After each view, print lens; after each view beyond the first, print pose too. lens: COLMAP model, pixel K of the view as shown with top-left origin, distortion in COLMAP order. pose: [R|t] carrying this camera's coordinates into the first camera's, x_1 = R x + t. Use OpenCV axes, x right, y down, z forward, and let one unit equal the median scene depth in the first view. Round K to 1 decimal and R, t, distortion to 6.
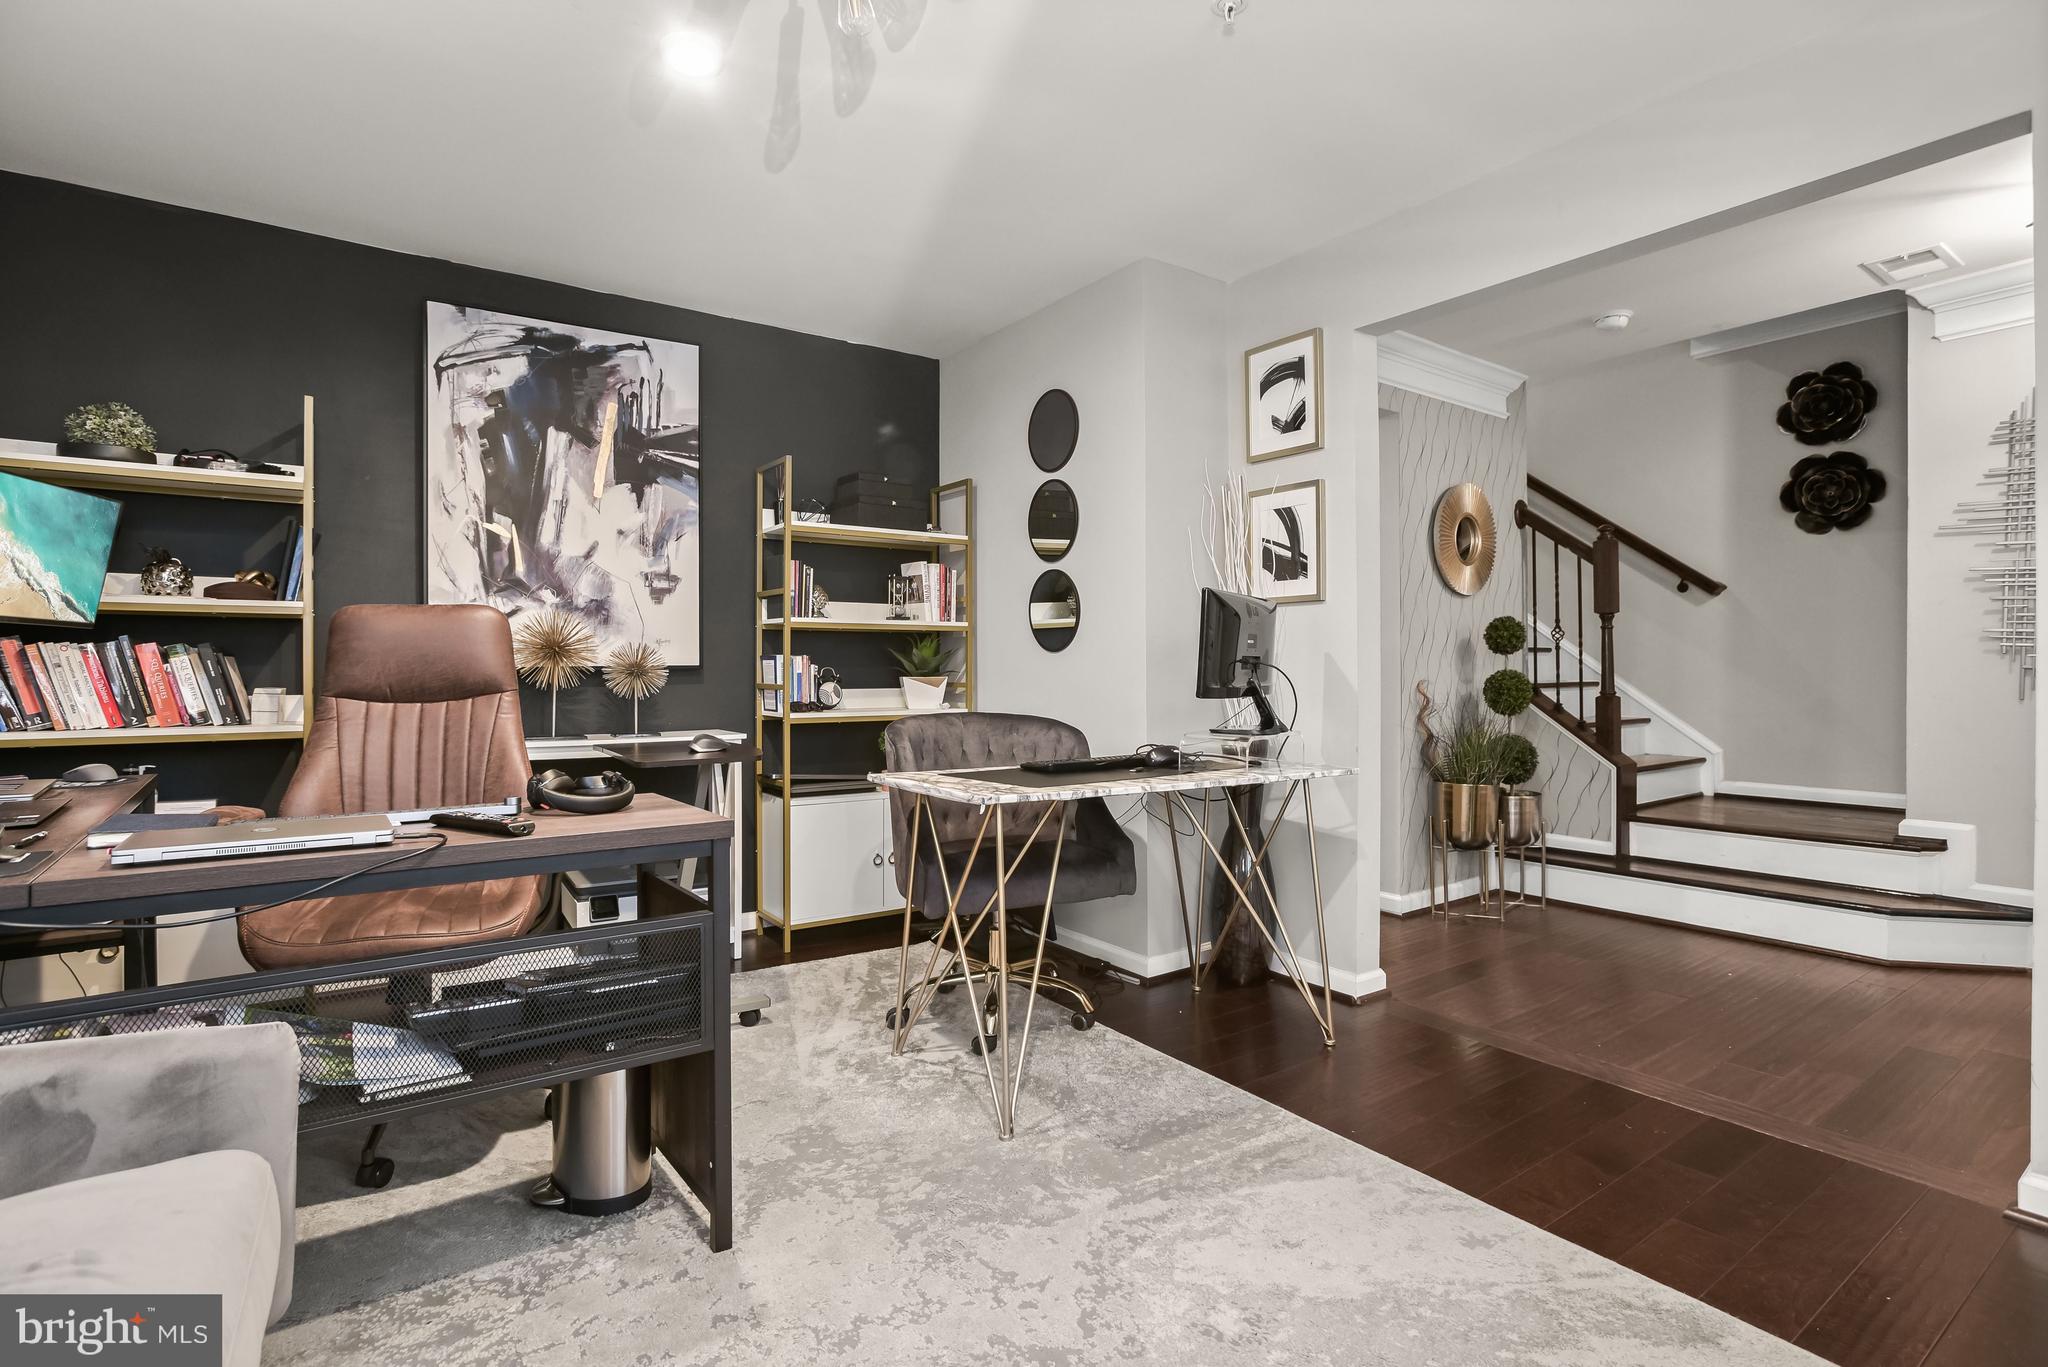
lens RADIAL K [[1008.1, 0, 1030.0], [0, 1008.1, 657.7], [0, 0, 1]] dist [-0.030982, 0.000396]
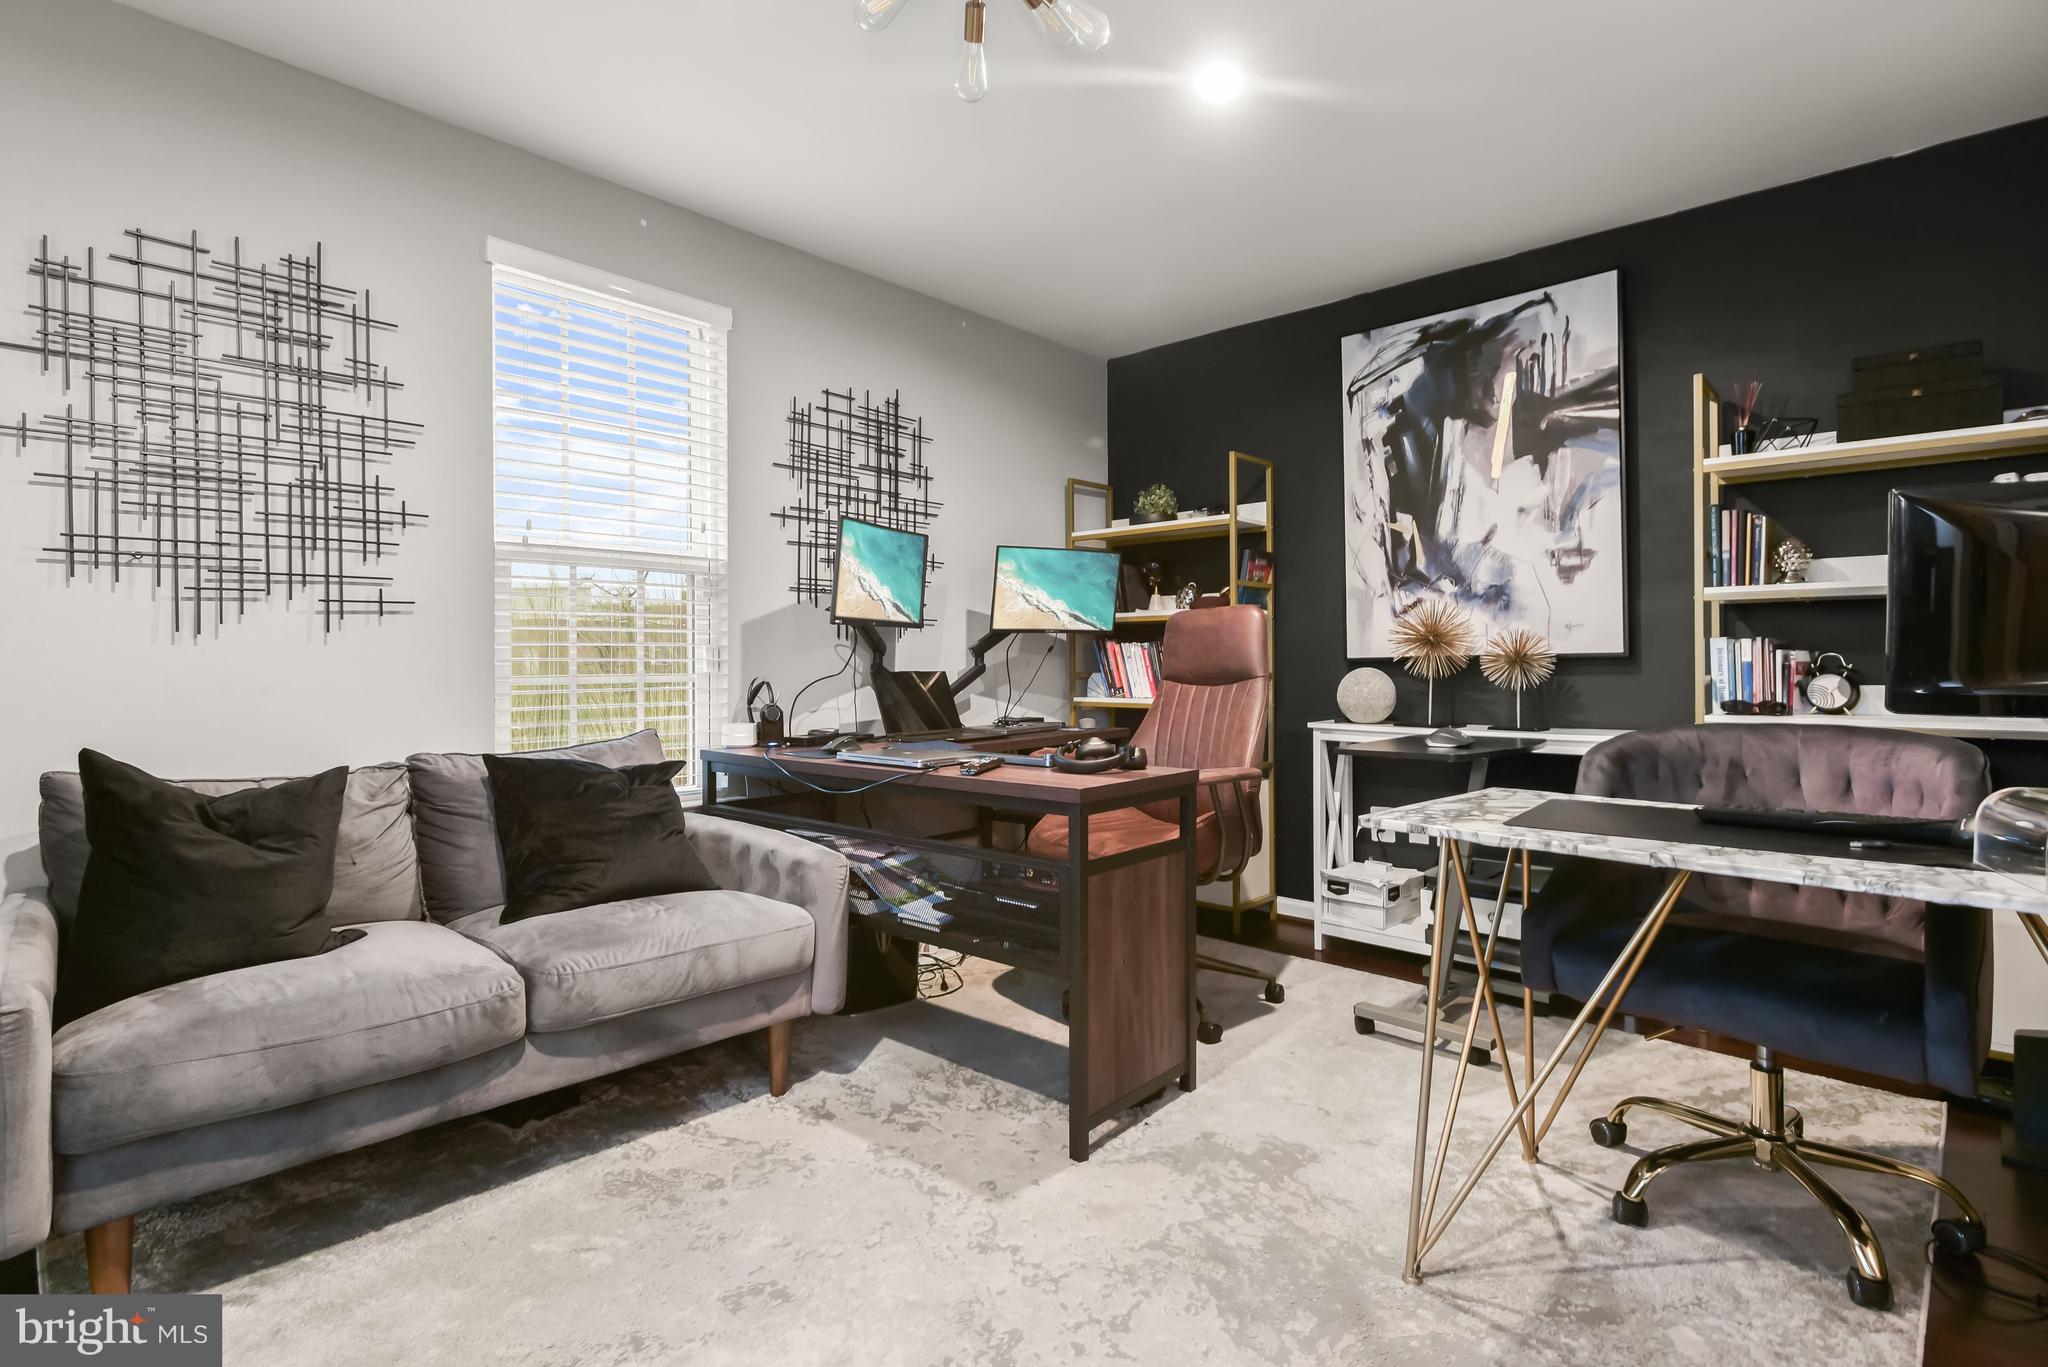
lens RADIAL K [[998.8, 0, 994.1], [0, 998.8, 661.5], [0, 0, 1]] dist [-0.009195, 0.000586]
pose [[0.182203, -0.002387, -0.983258, 0.421987], [0.014448, 0.999896, 0.000250, 0.007777], [0.983155, -0.014252, 0.182219, 0.364805]]
